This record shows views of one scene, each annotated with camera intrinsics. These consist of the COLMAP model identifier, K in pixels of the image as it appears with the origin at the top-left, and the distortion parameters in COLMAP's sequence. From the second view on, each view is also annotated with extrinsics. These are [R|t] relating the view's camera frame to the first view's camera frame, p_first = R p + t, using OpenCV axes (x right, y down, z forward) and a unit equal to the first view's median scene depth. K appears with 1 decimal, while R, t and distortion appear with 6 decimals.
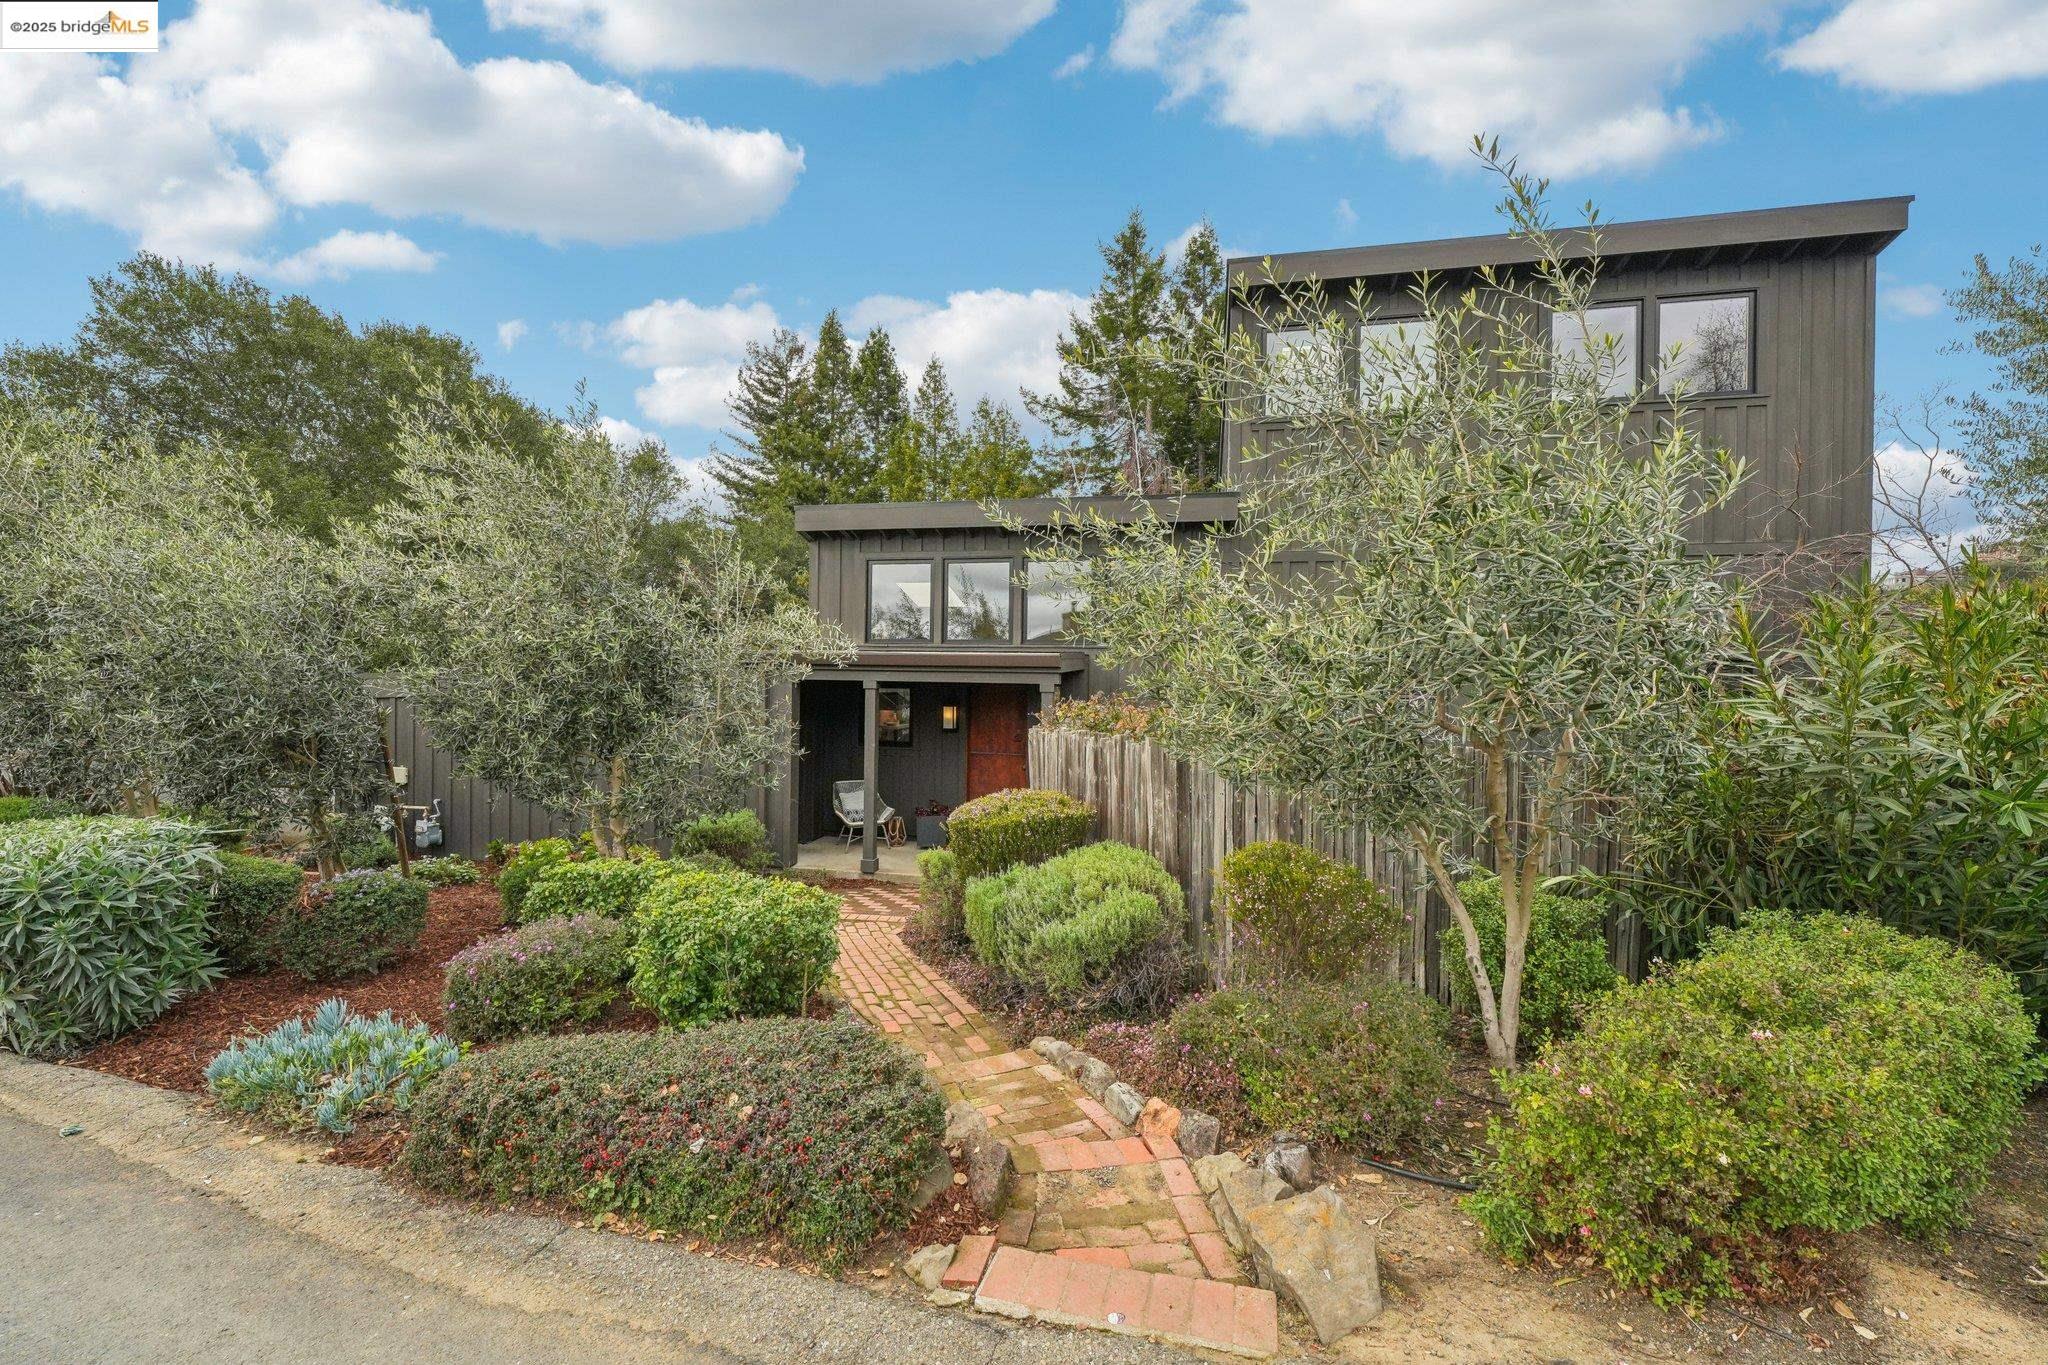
lens RADIAL K [[823.6, 0, 1019.4], [0, 823.6, 679.9], [0, 0, 1]] dist [0.000312, -0.000037]
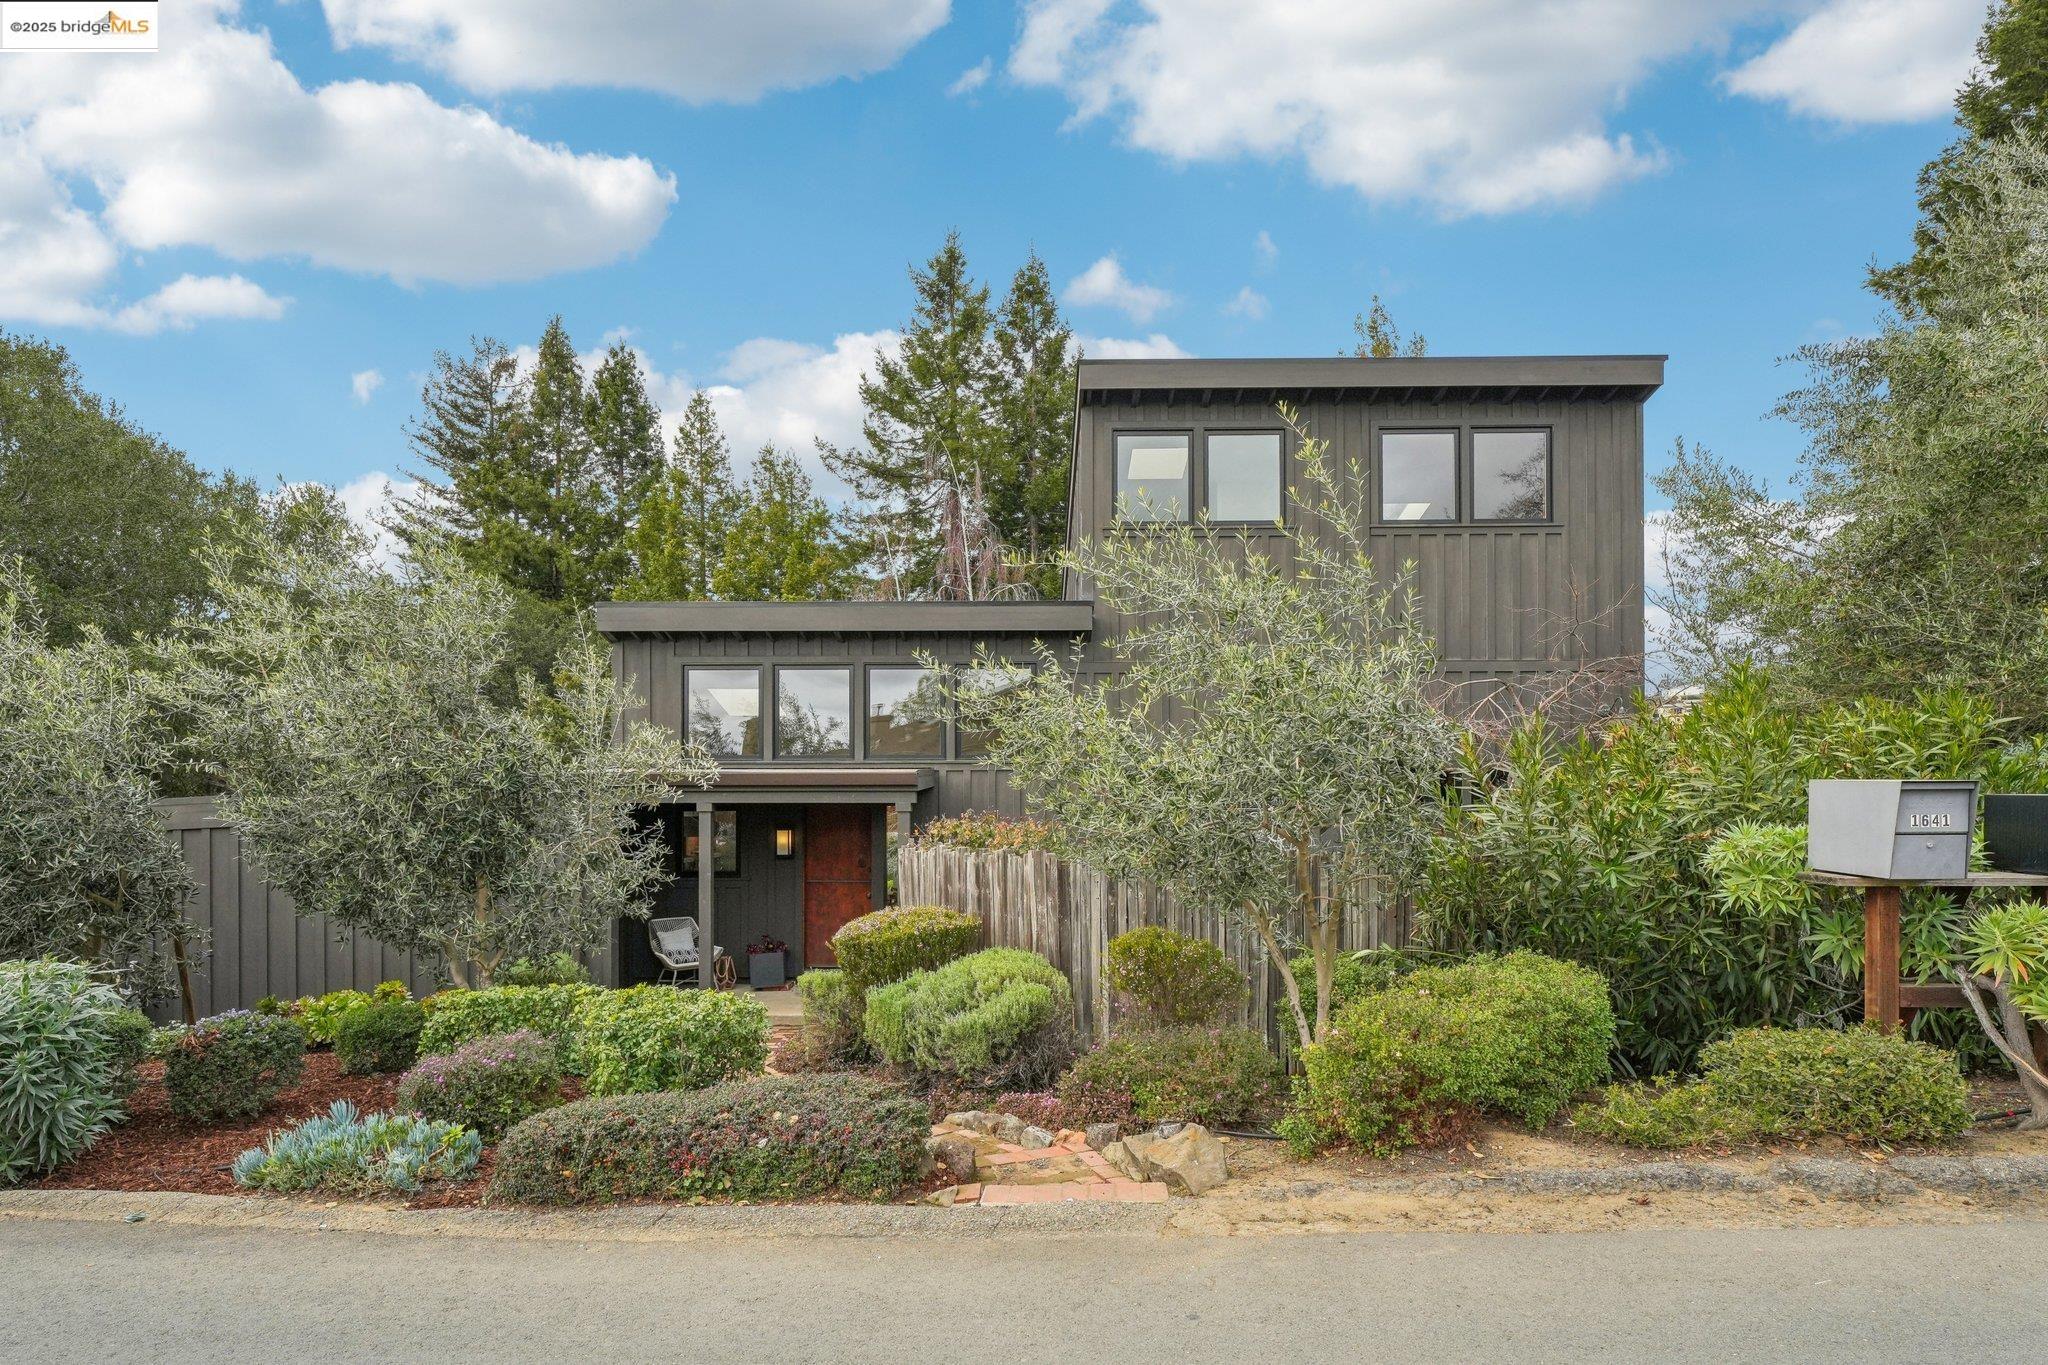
lens RADIAL K [[1054.2, 0, 1032.2], [0, 1054.2, 788.4], [0, 0, 1]] dist [0.001027, -0.000376]
pose [[0.975942, -0.015051, 0.217510, -0.101158], [0.016686, 0.999845, -0.005678, -0.002870], [-0.217391, 0.009171, 0.976042, -0.255359]]
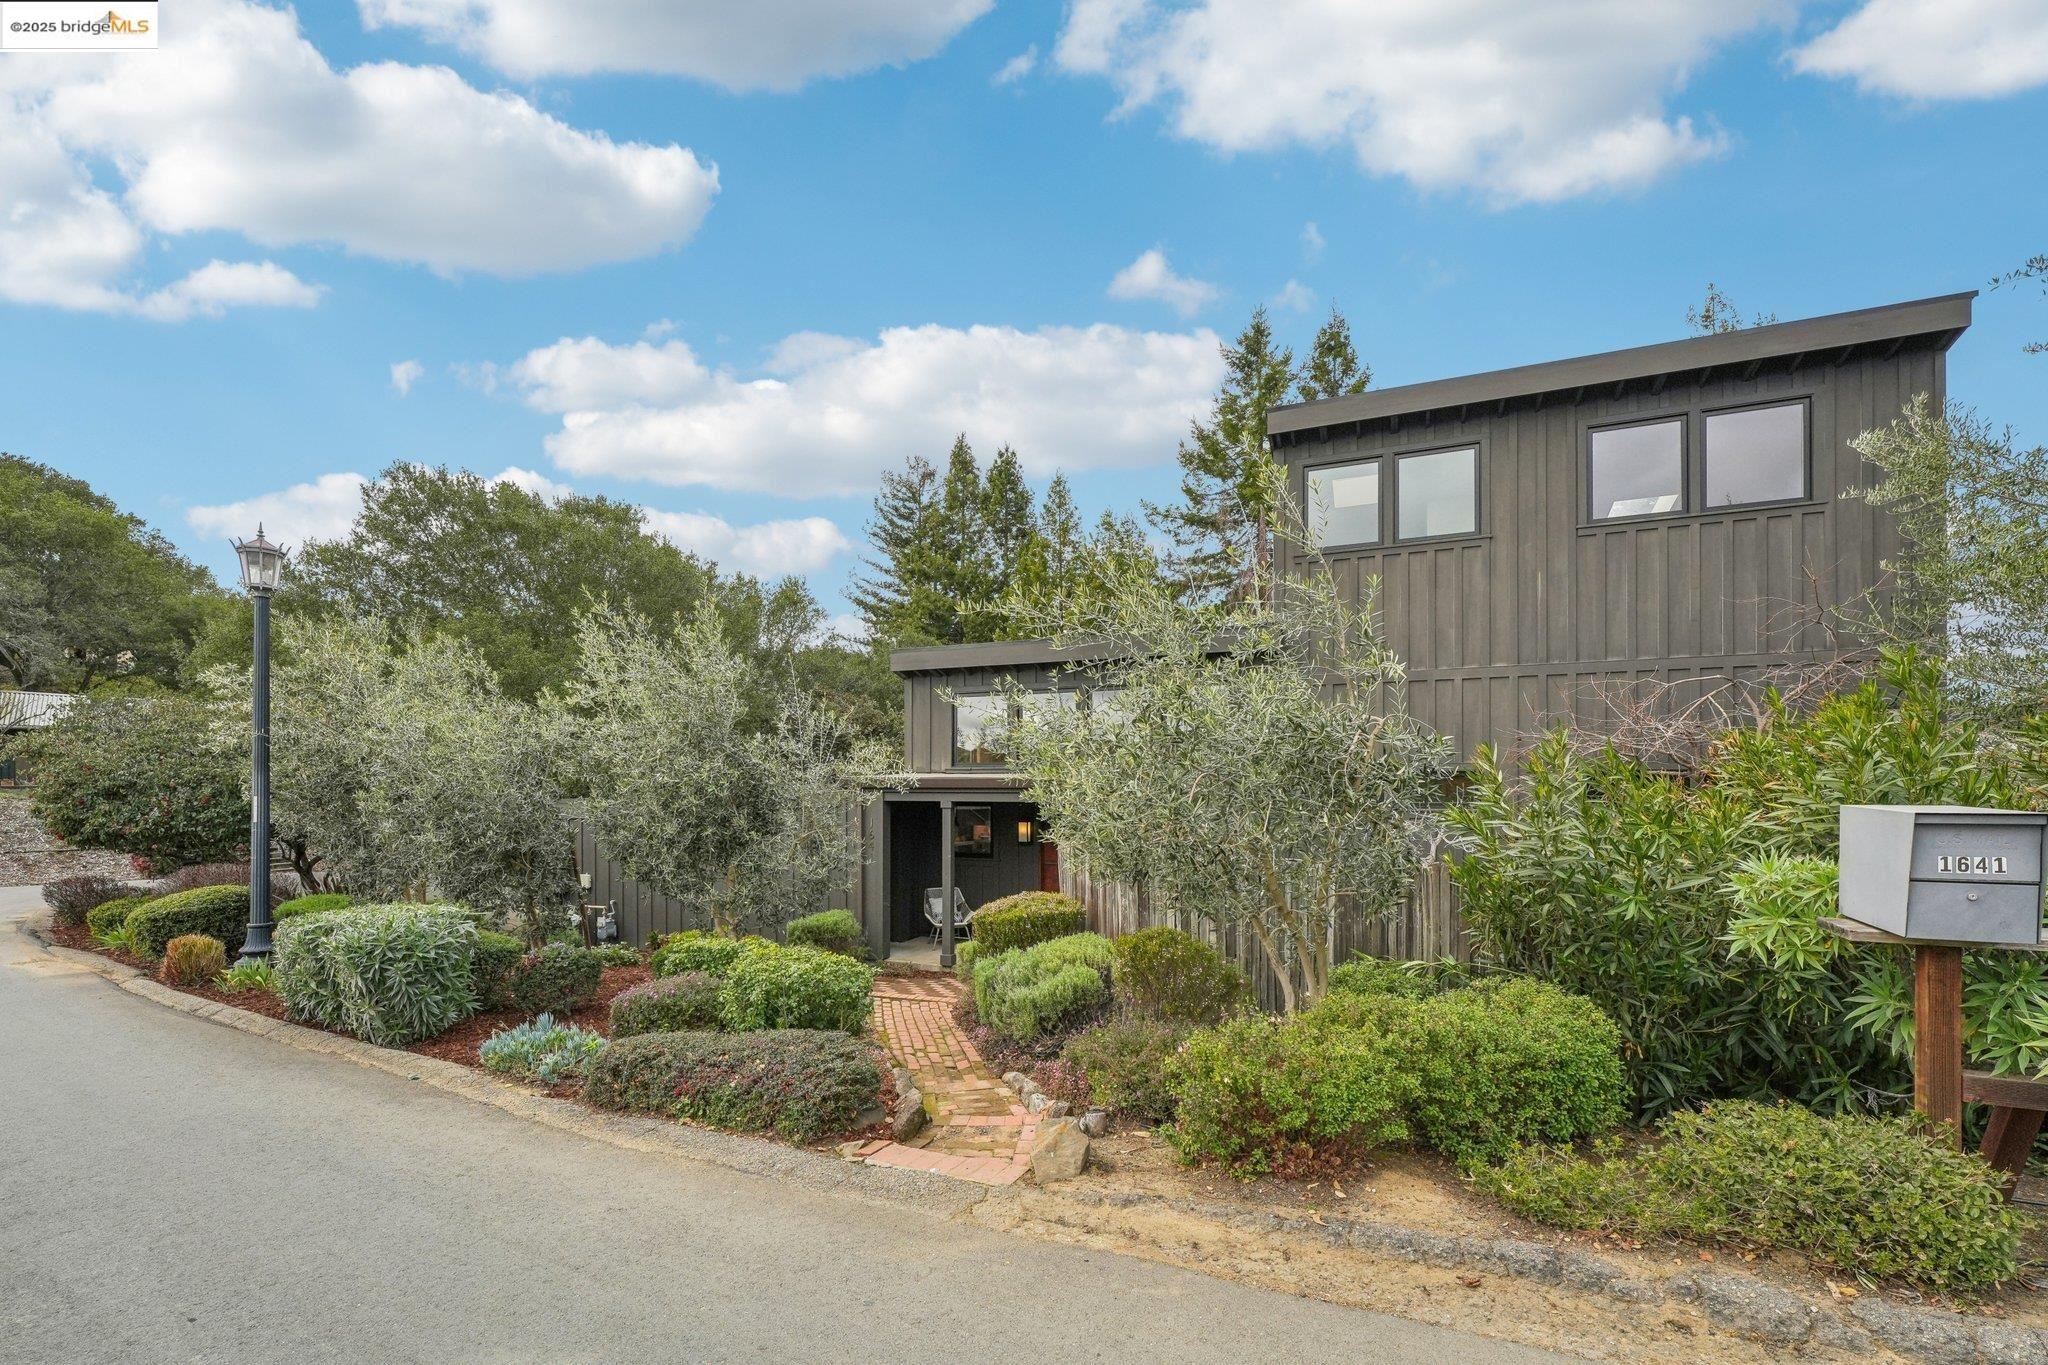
lens RADIAL K [[855.9, 0, 1027.0], [0, 855.9, 783.0], [0, 0, 1]] dist [0.000731, -0.000099]
pose [[0.985409, -0.014808, -0.169560, 0.170215], [0.013567, 0.999872, -0.008474, -0.016375], [0.169664, 0.006050, 0.985483, -0.218134]]
